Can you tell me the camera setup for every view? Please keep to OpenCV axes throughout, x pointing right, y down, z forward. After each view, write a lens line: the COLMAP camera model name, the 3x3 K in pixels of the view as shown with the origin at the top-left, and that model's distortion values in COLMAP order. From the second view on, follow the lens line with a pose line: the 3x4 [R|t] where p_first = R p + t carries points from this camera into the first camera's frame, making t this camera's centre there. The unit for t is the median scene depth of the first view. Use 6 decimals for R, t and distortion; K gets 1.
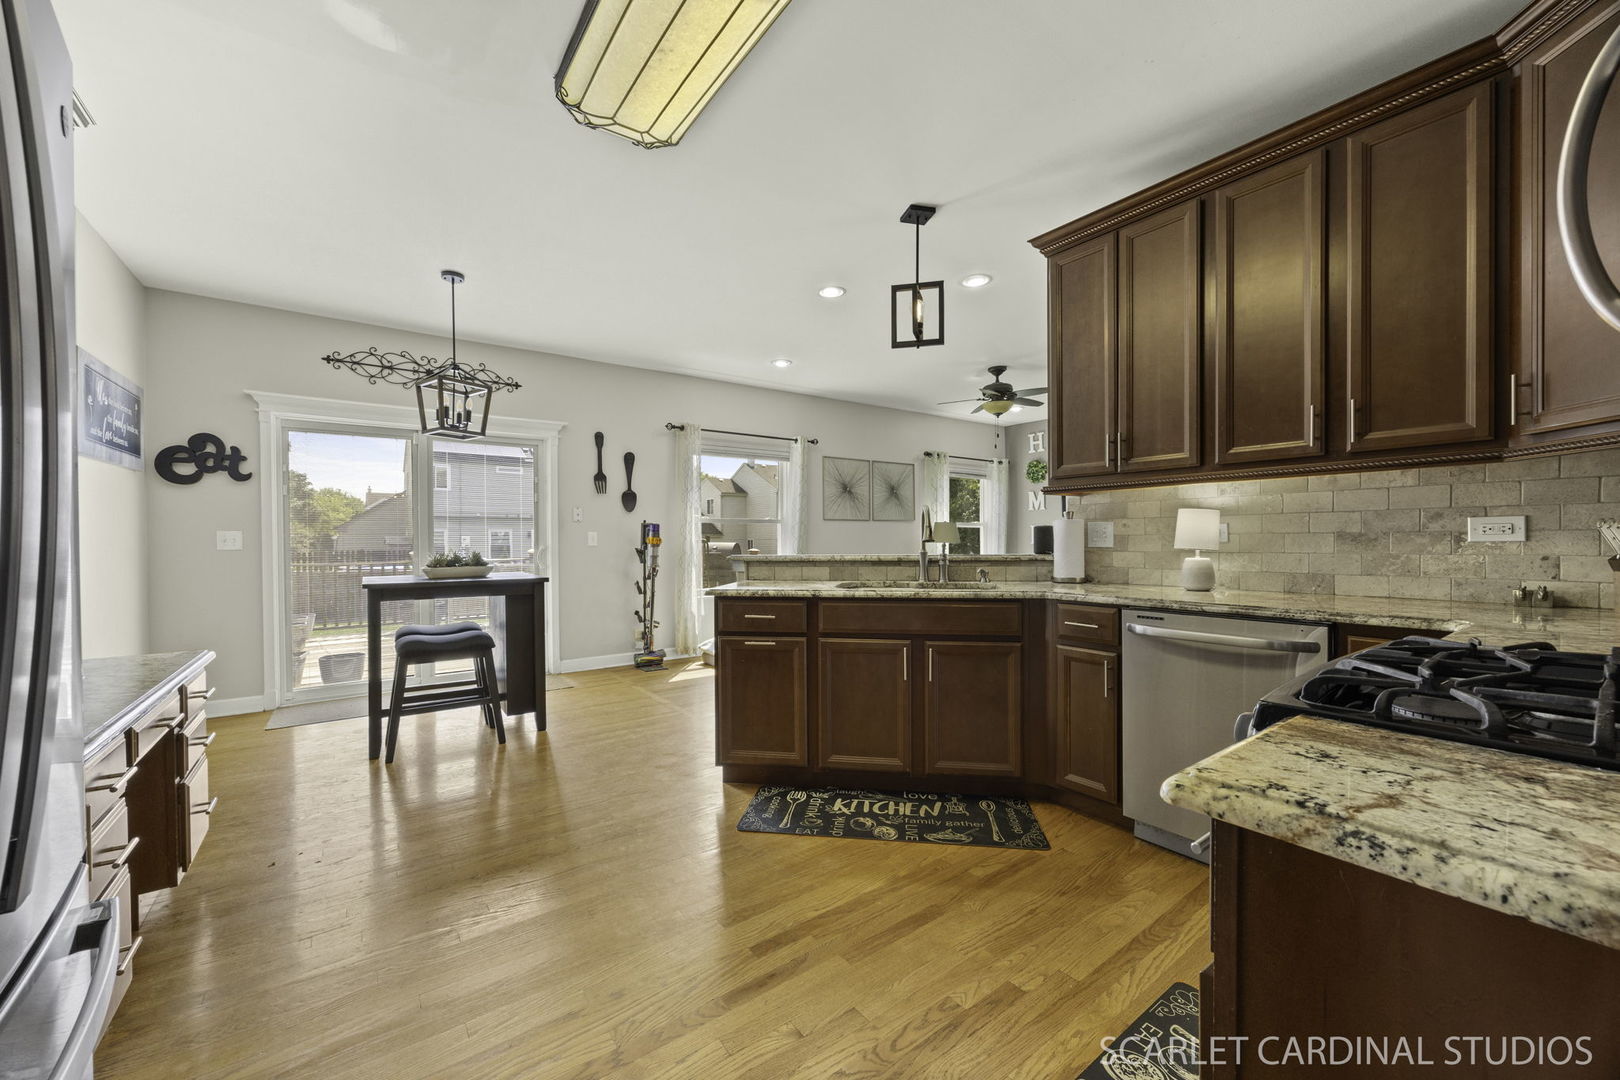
lens RADIAL K [[619.3, 0, 798.9], [0, 619.3, 544.3], [0, 0, 1]] dist [0.000830, -0.000754]
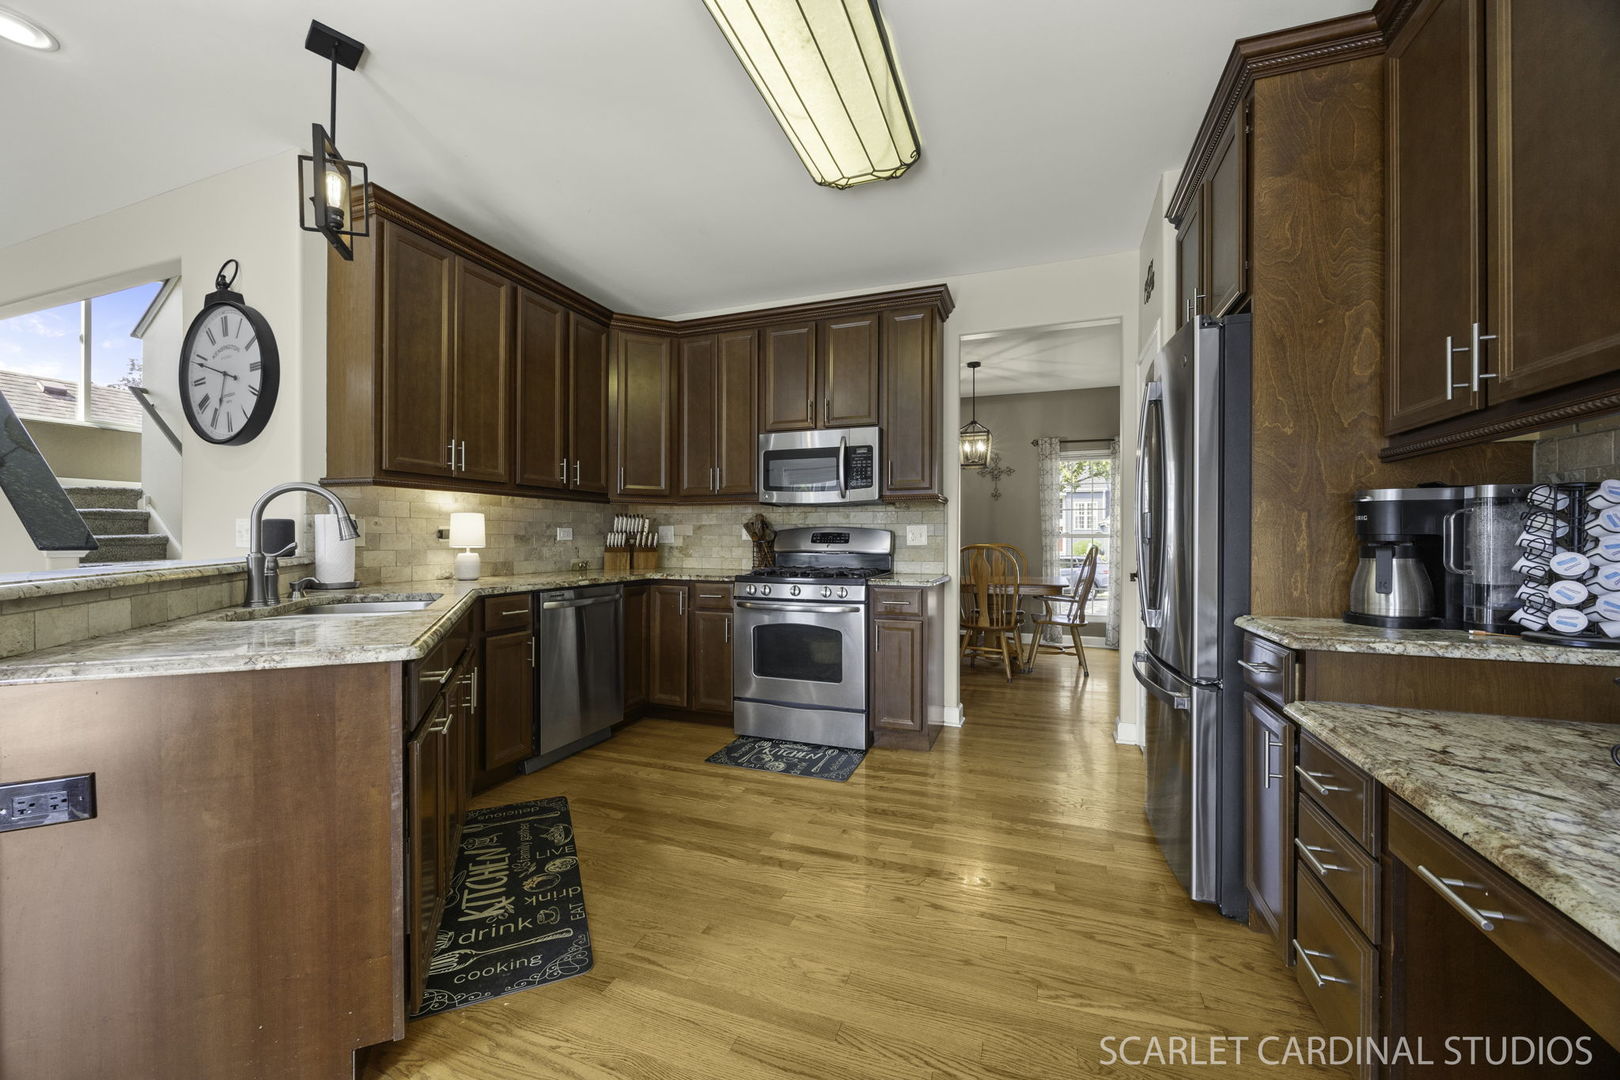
lens RADIAL K [[619.3, 0, 804.8], [0, 619.3, 539.3], [0, 0, 1]] dist [0.000830, -0.000754]
pose [[-0.551705, 0.004809, 0.834025, -0.792047], [0.006862, 0.999976, -0.001226, 0.000229], [-0.834011, 0.005047, -0.551725, 1.184340]]
